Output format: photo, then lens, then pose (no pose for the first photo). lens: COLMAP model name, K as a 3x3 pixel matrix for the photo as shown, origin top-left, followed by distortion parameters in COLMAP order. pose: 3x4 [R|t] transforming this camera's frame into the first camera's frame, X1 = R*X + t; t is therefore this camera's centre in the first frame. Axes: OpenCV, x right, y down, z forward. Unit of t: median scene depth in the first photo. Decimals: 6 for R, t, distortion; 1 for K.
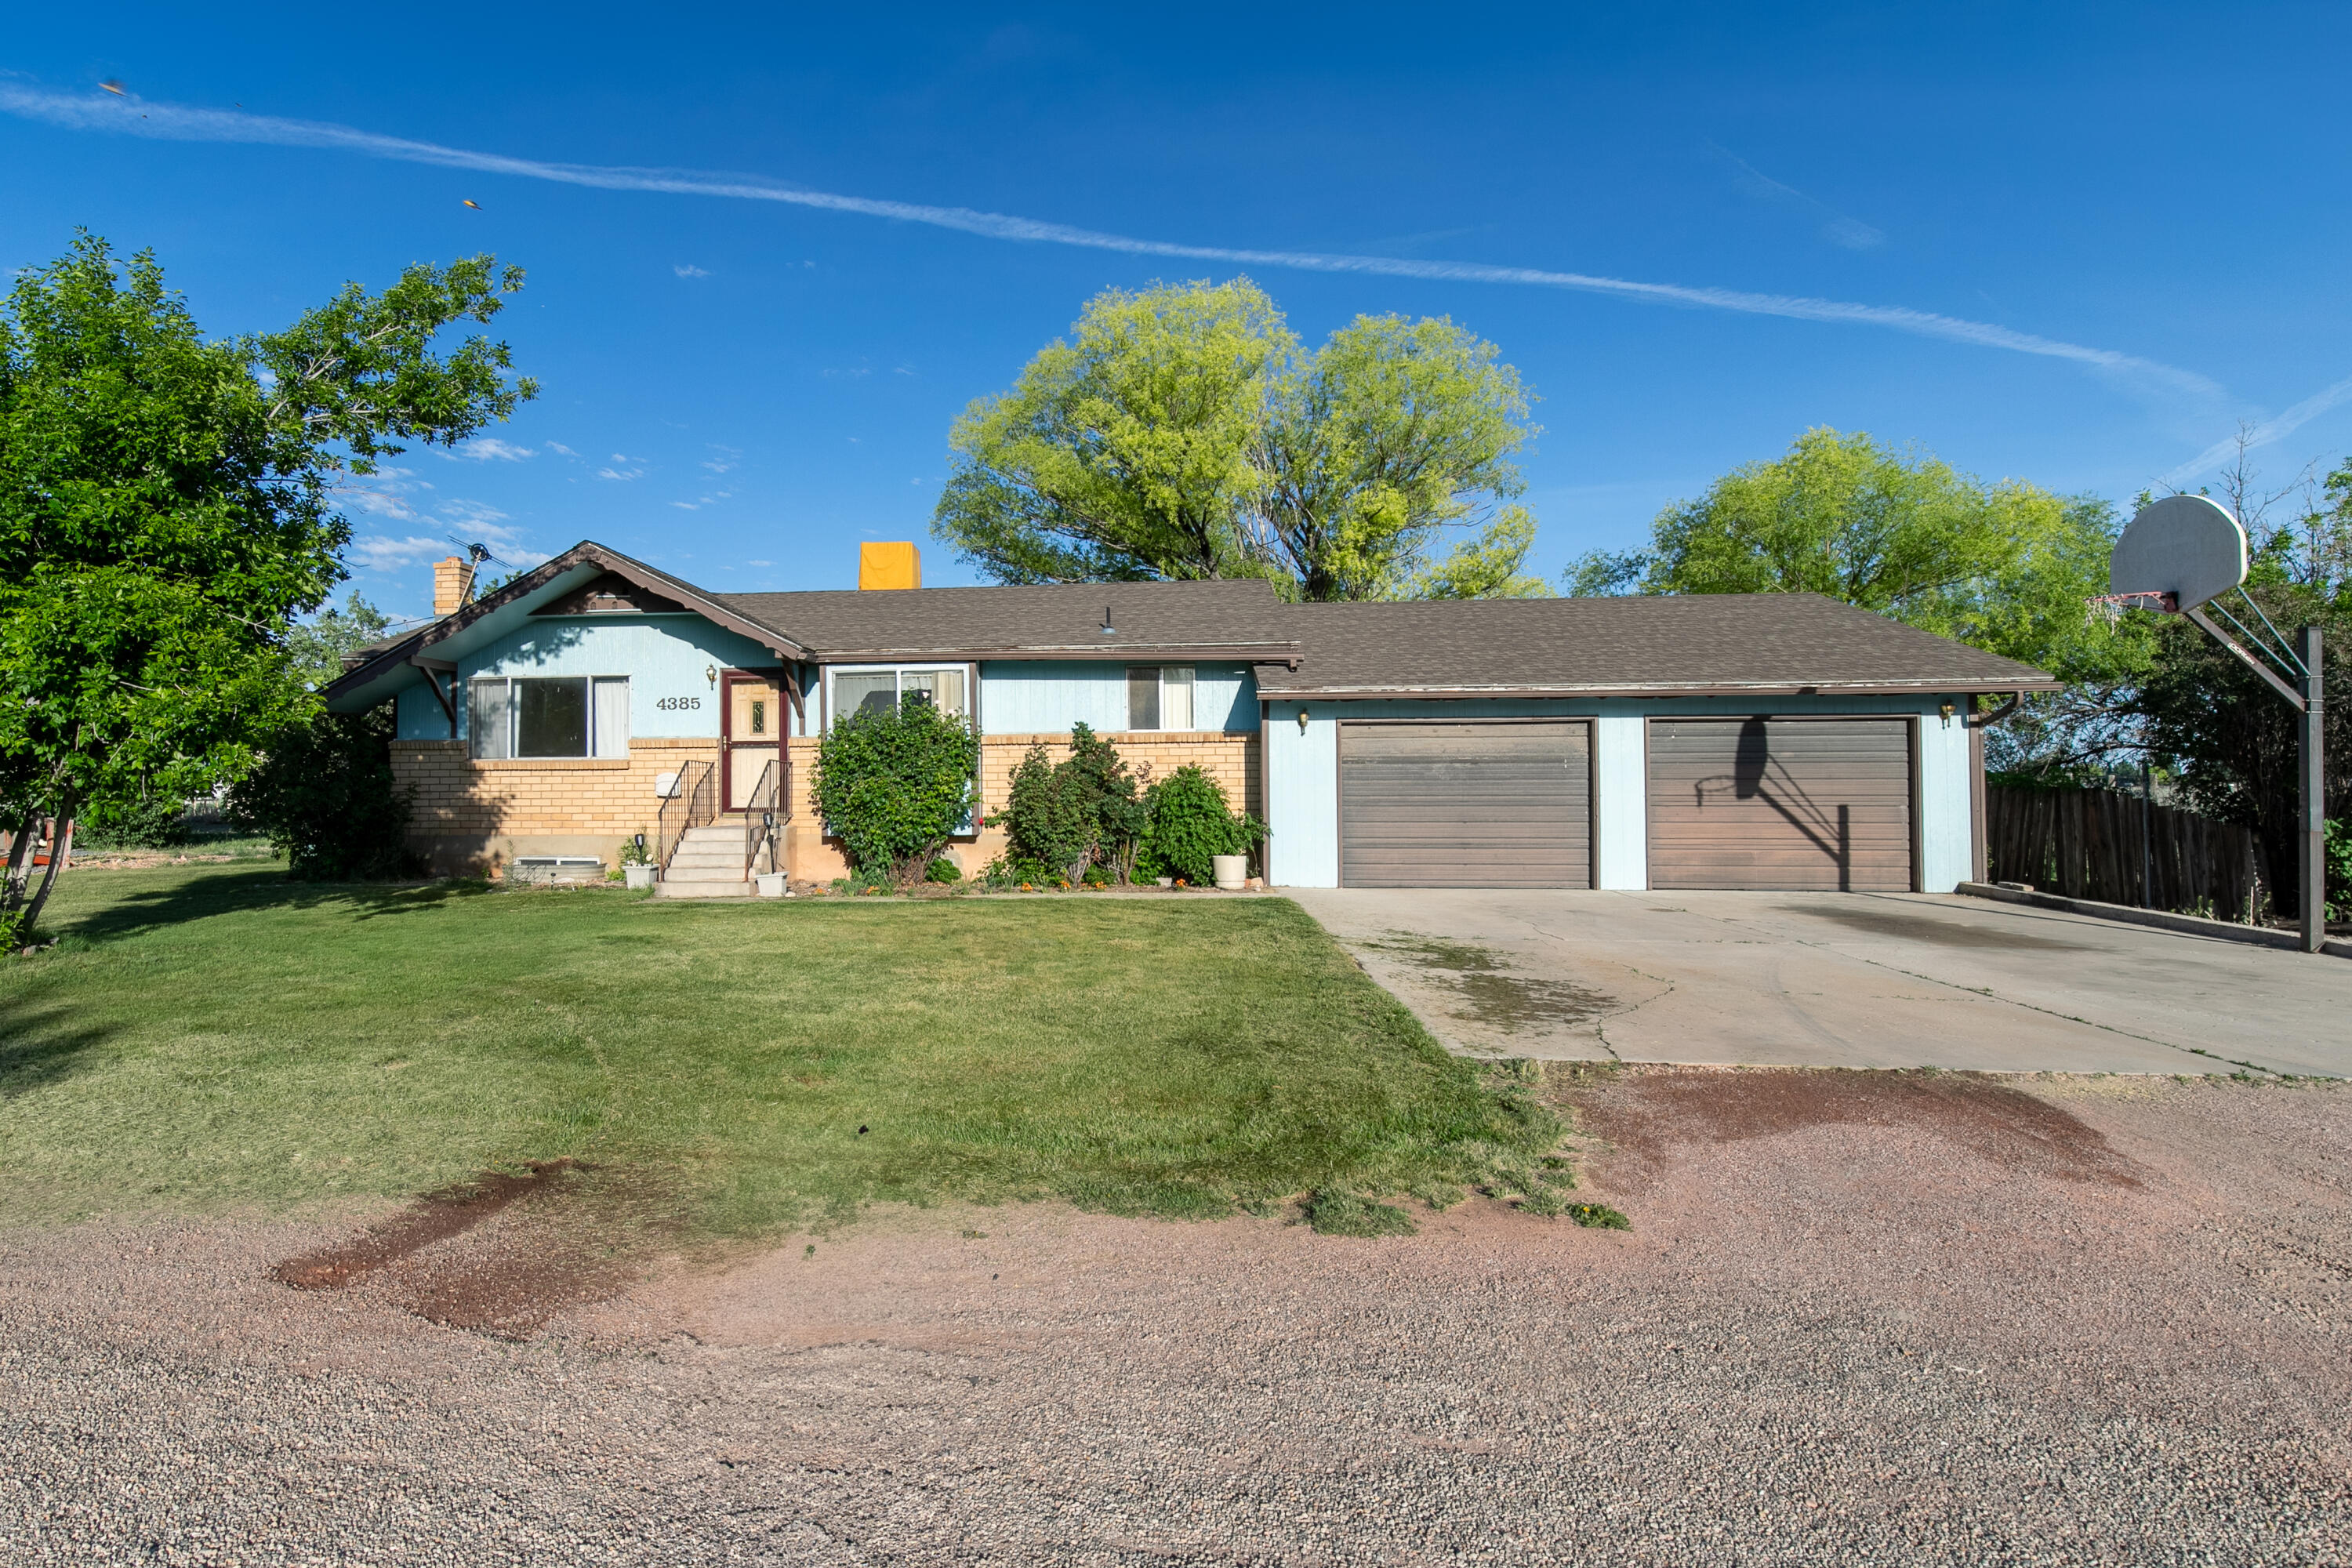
lens RADIAL K [[1352.8, 0, 1010.9], [0, 1352.8, 731.8], [0, 0, 1]] dist [-0.003107, 0.001453]
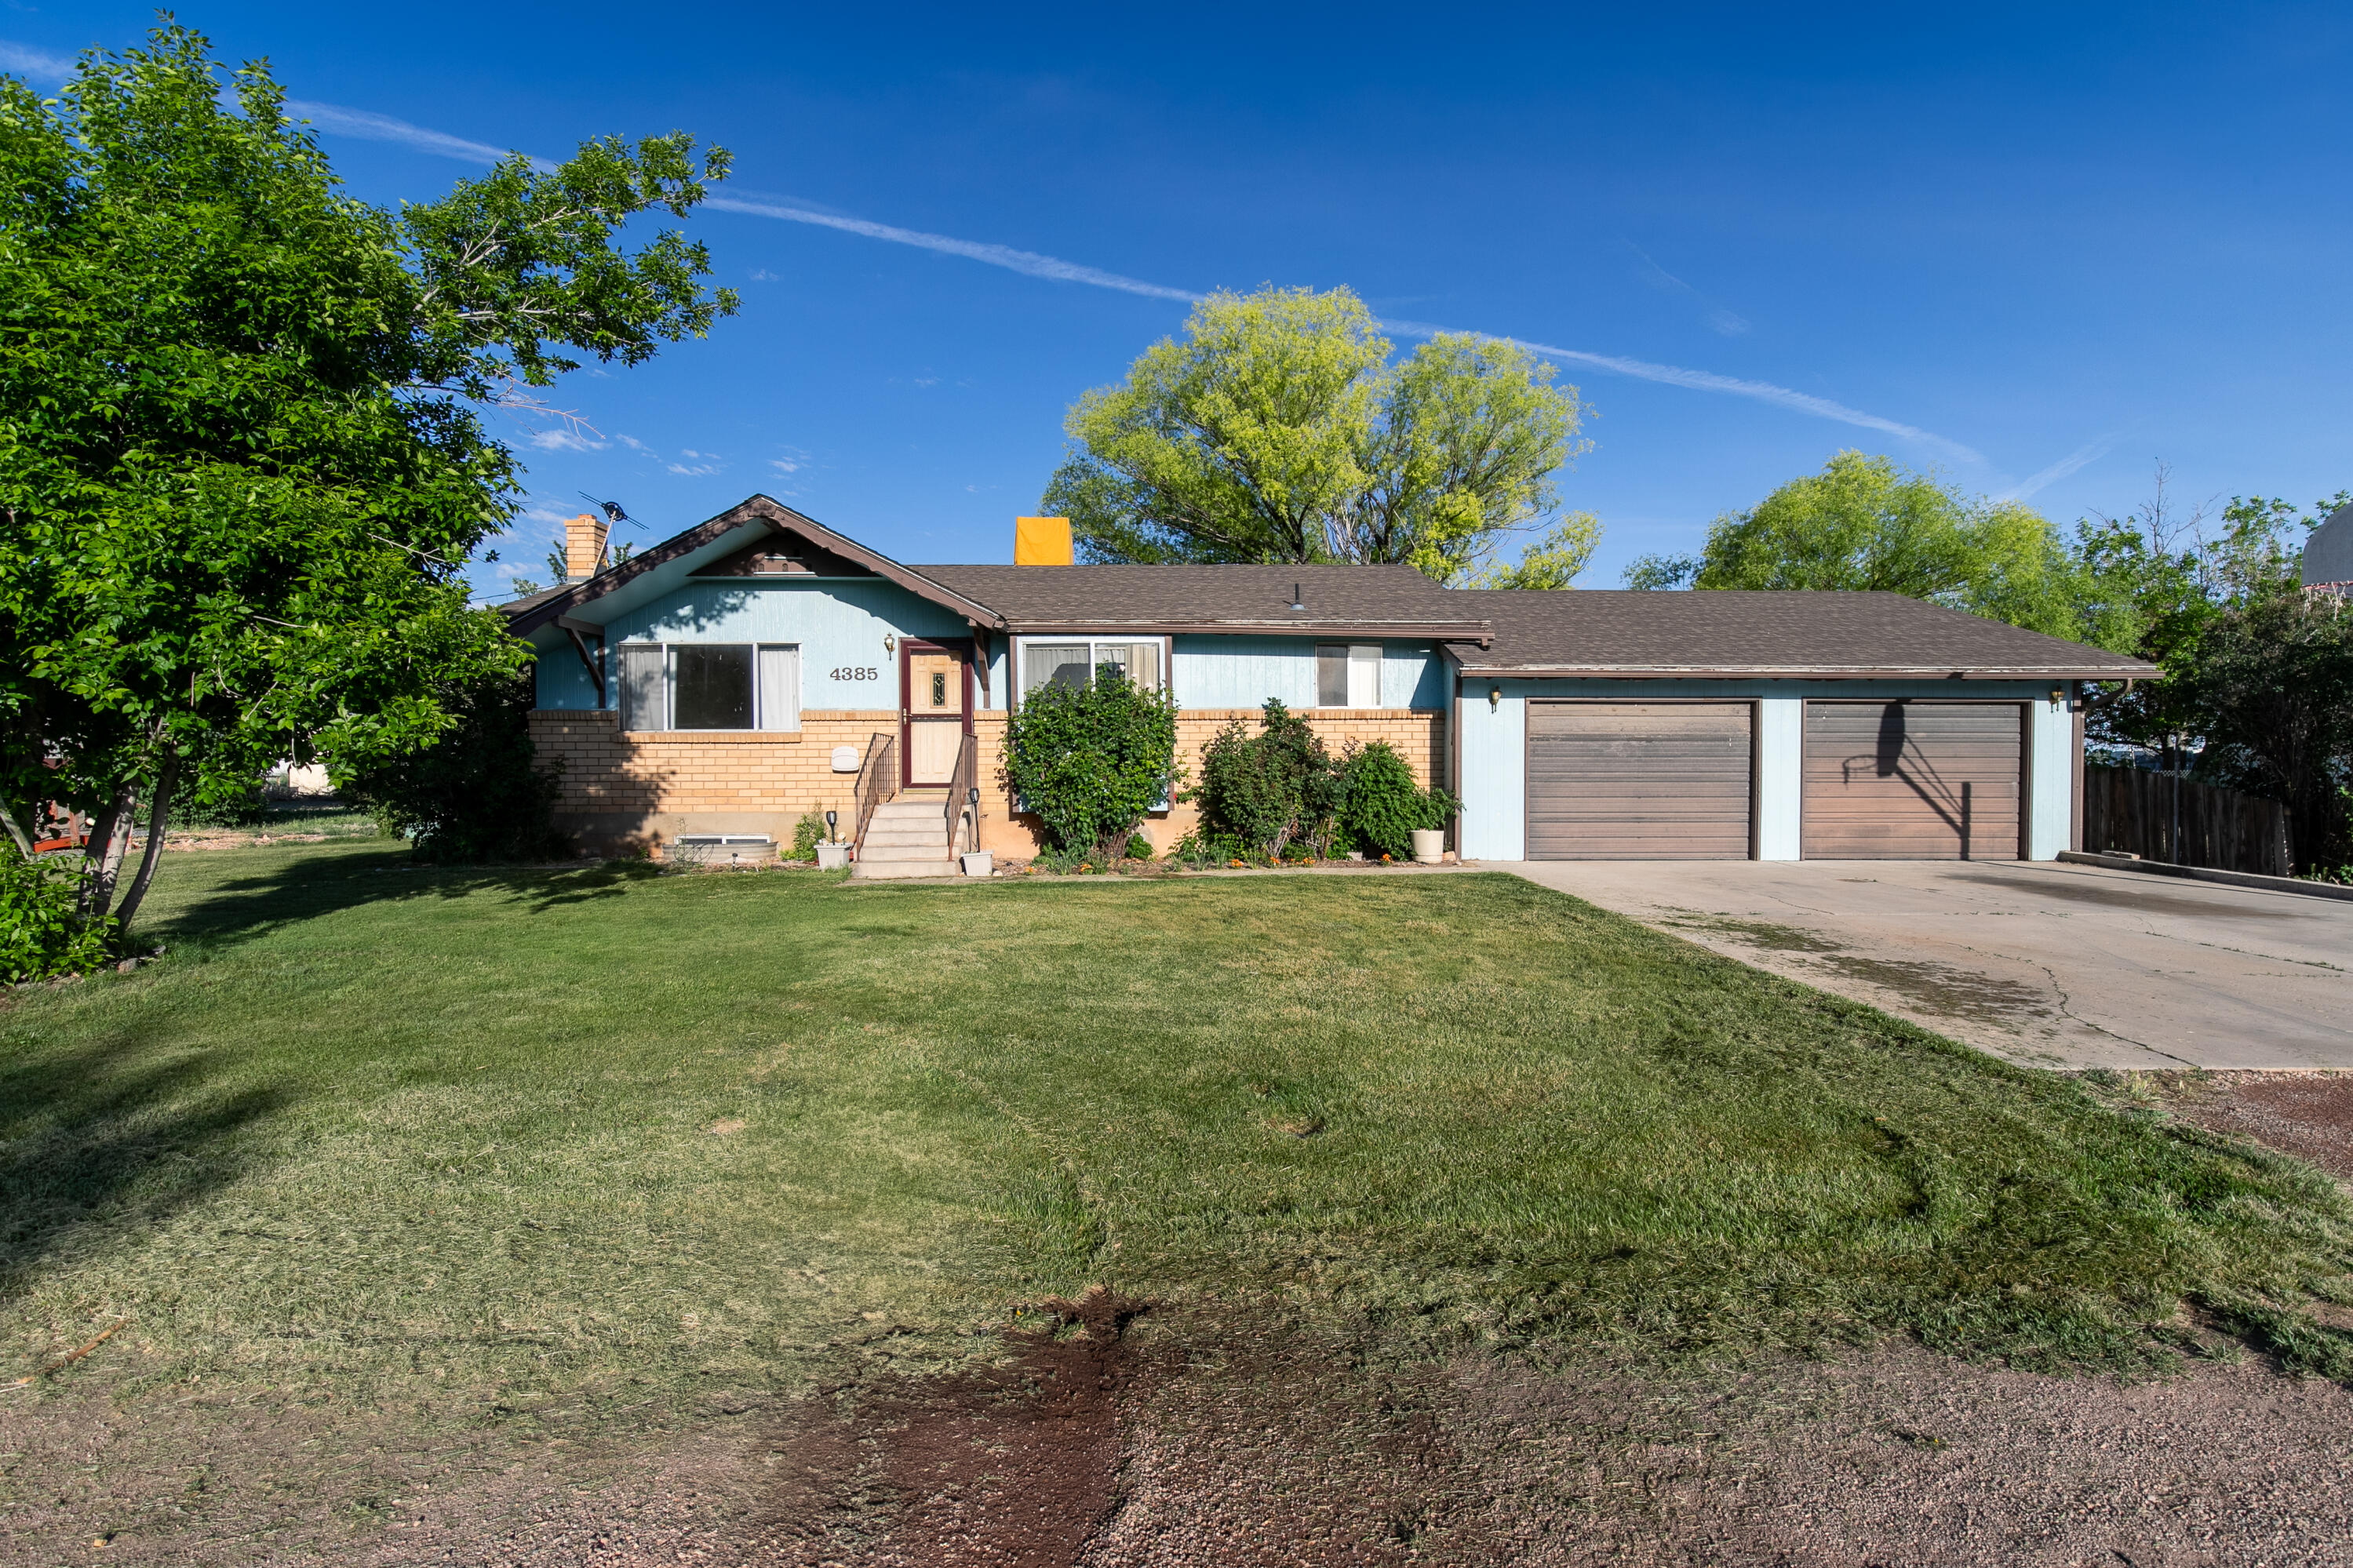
lens RADIAL K [[1163.5, 0, 1191.2], [0, 1163.5, 779.2], [0, 0, 1]] dist [-0.002992, 0.001151]
pose [[0.988731, 0.001219, 0.149699, -0.142226], [-0.008849, 0.998694, 0.050316, 0.010416], [-0.149442, -0.051074, 0.987450, 0.163336]]
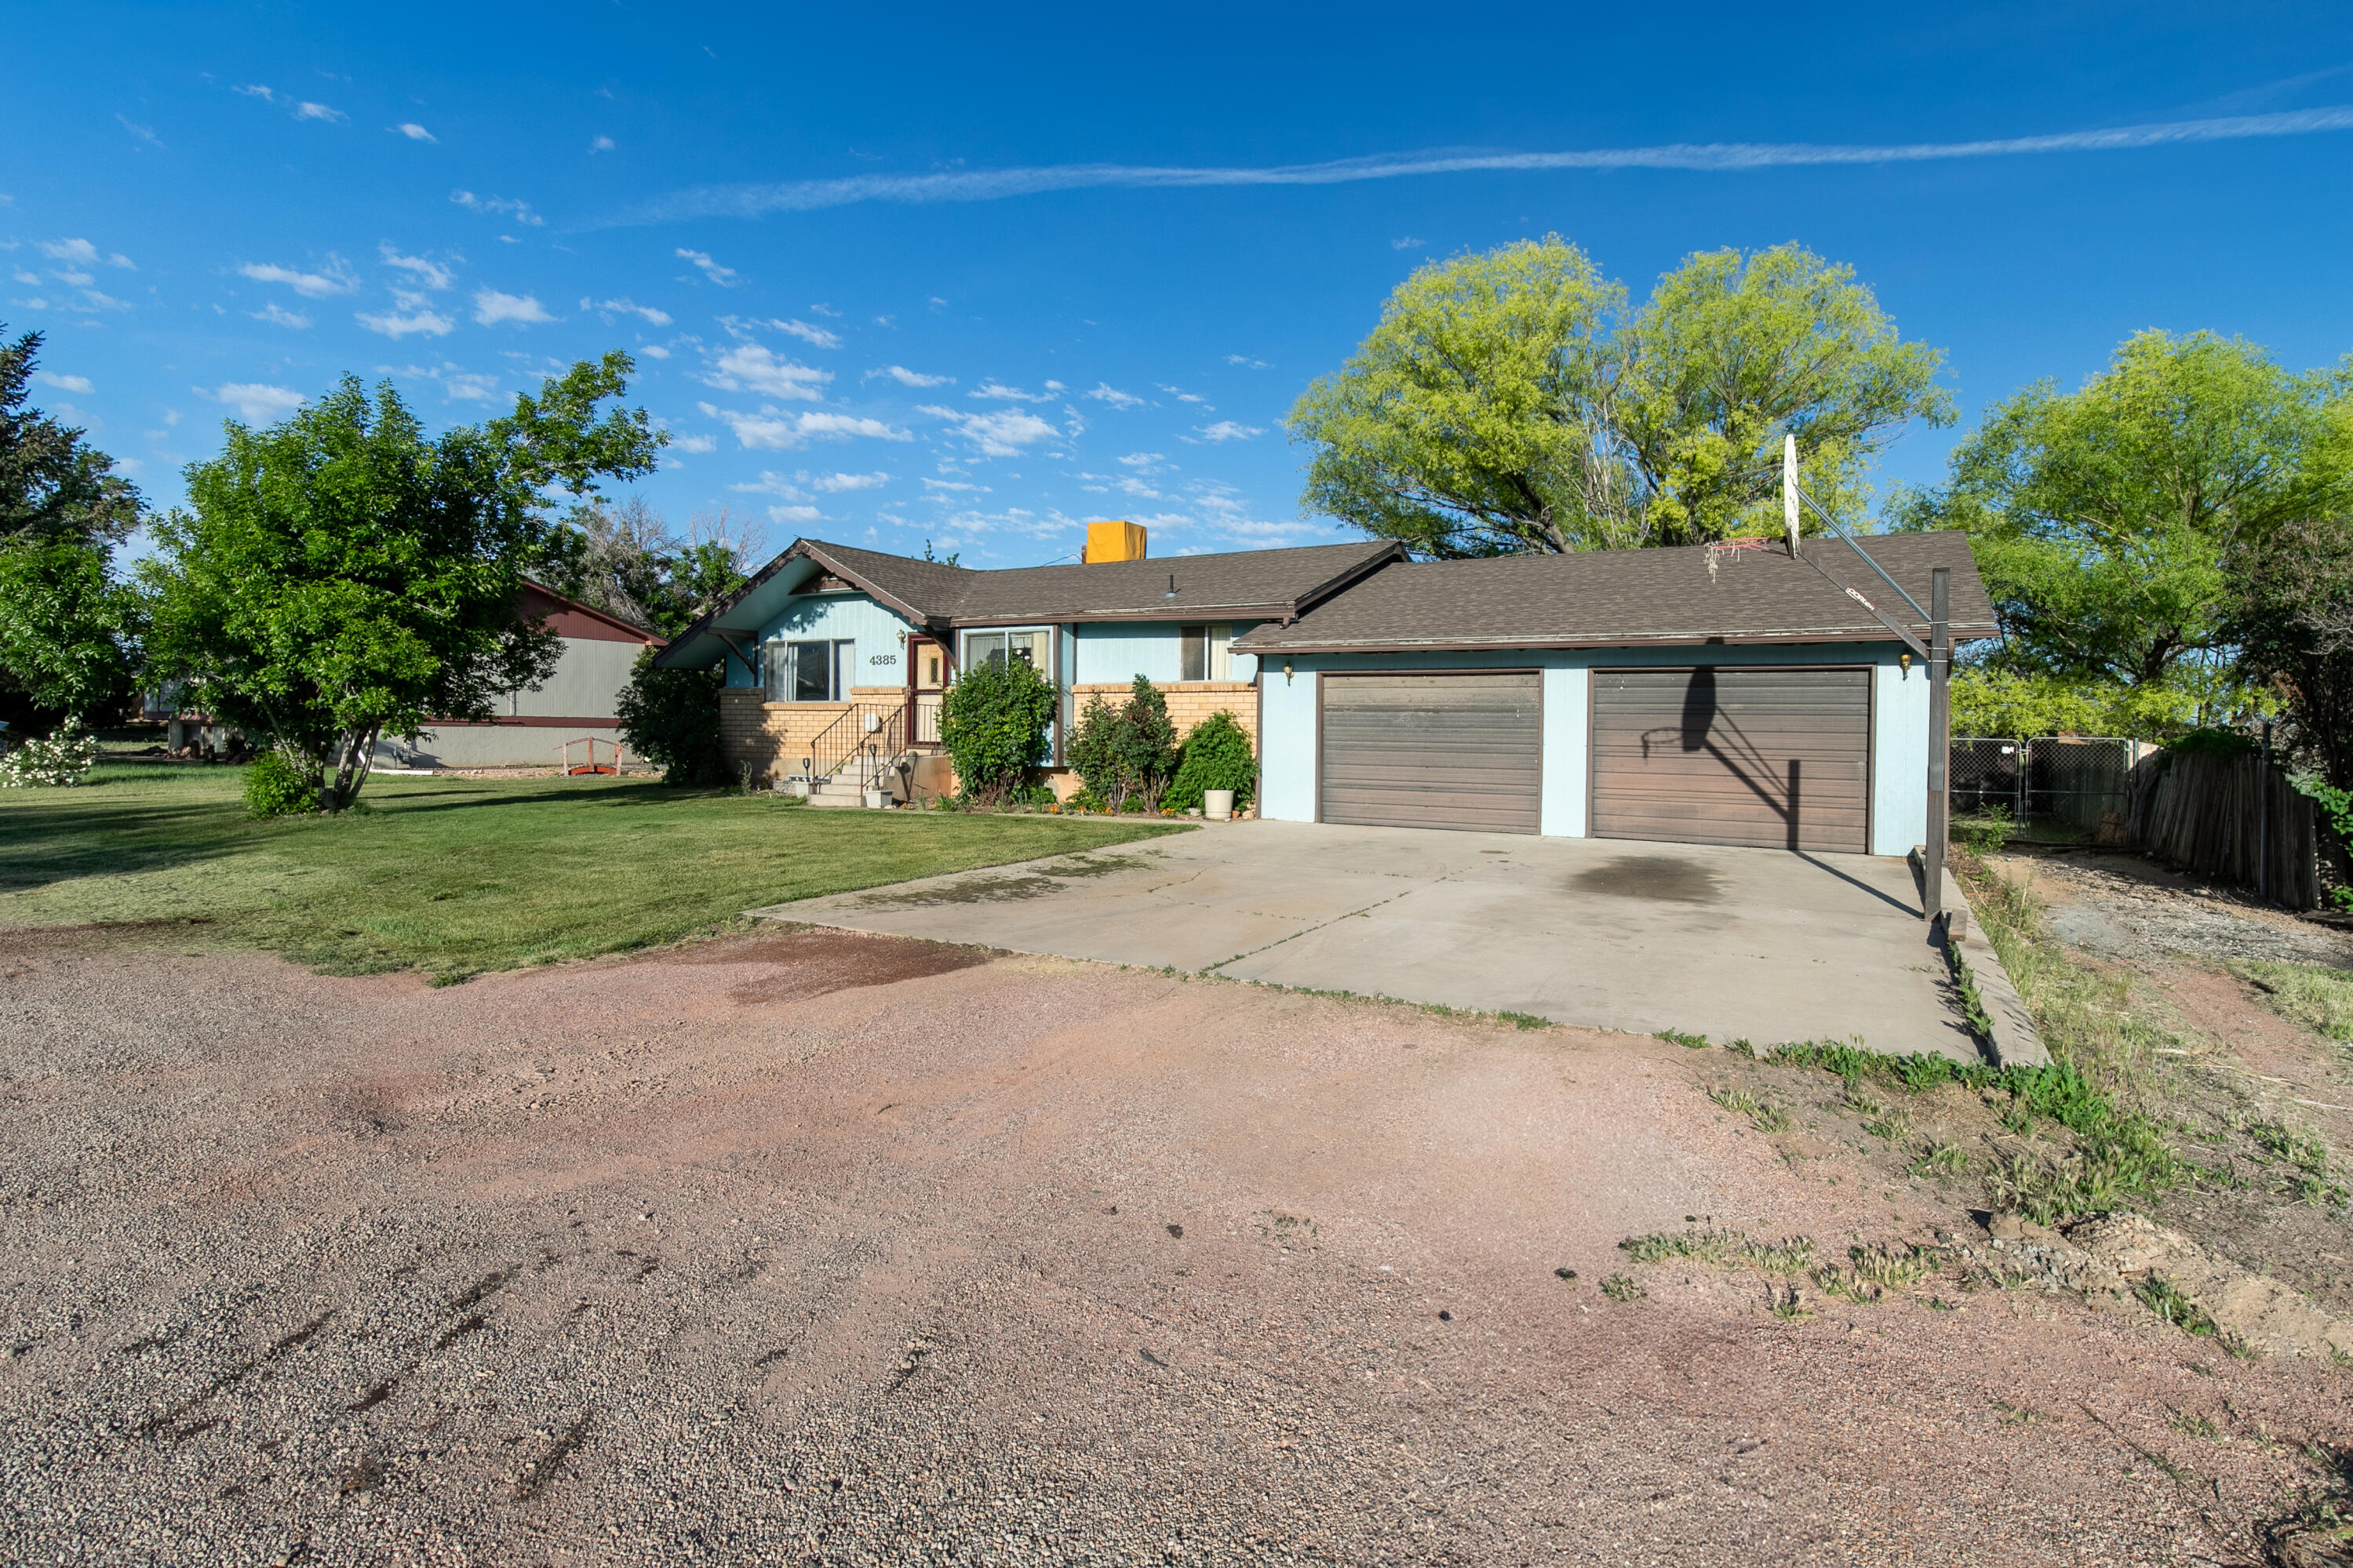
lens RADIAL K [[1307.2, 0, 1275.6], [0, 1307.2, 730.7], [0, 0, 1]] dist [-0.001980, 0.000132]
pose [[0.914091, 0.016114, -0.405189, 0.645601], [-0.000035, 0.999213, 0.039660, -0.003034], [0.405509, -0.036239, 0.913372, 0.006405]]
